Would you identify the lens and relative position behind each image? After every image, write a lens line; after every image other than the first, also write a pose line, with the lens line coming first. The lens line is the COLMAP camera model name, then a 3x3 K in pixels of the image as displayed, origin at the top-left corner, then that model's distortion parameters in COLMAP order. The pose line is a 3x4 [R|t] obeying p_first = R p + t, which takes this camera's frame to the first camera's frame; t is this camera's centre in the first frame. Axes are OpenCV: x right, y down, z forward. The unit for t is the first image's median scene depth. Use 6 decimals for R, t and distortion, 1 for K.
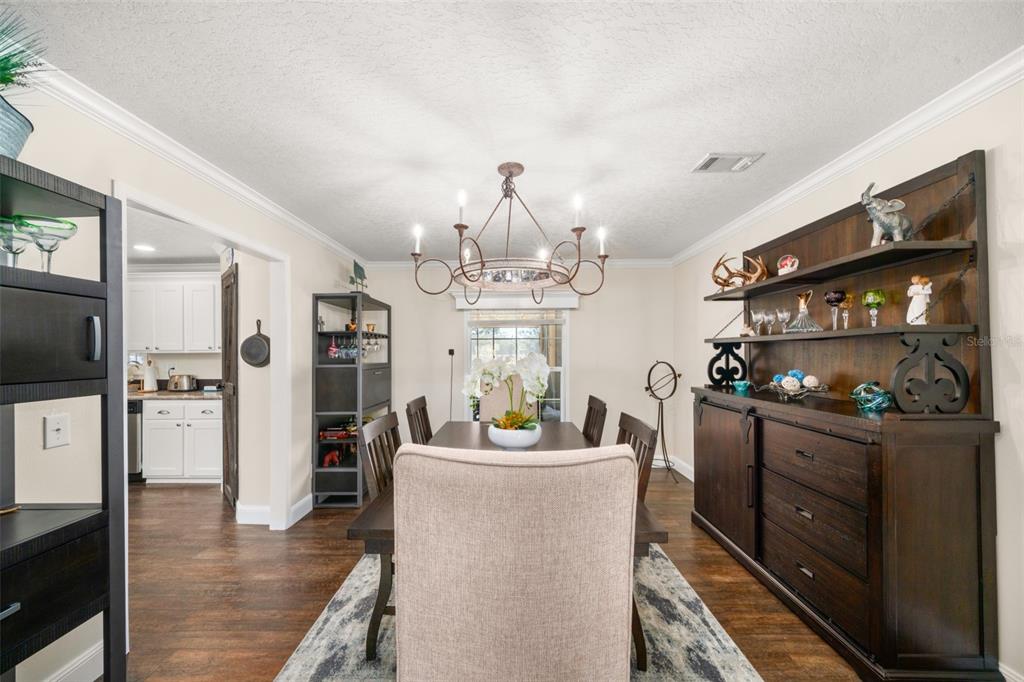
lens RADIAL K [[373.5, 0, 509.8], [0, 373.5, 341.8], [0, 0, 1]] dist [0.001465, 0.000072]
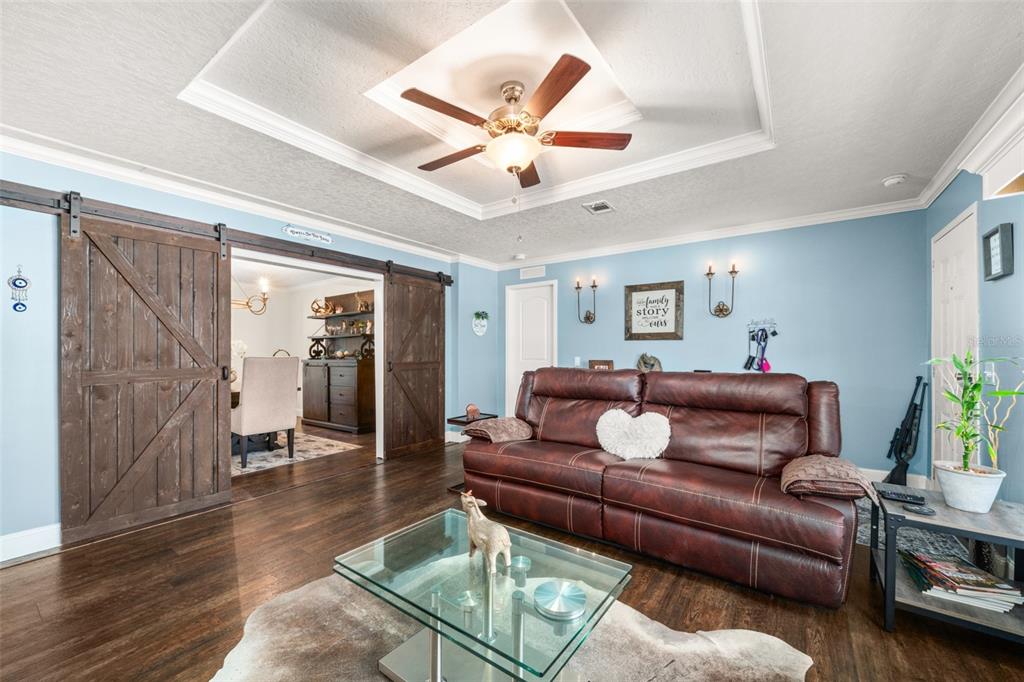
lens RADIAL K [[410.5, 0, 506.7], [0, 410.5, 349.3], [0, 0, 1]] dist [-0.000942, -0.000030]
pose [[0.578207, -0.004370, 0.815879, -0.797957], [-0.011426, 0.999844, 0.013452, 0.022428], [-0.815810, -0.017100, 0.578067, -1.395091]]
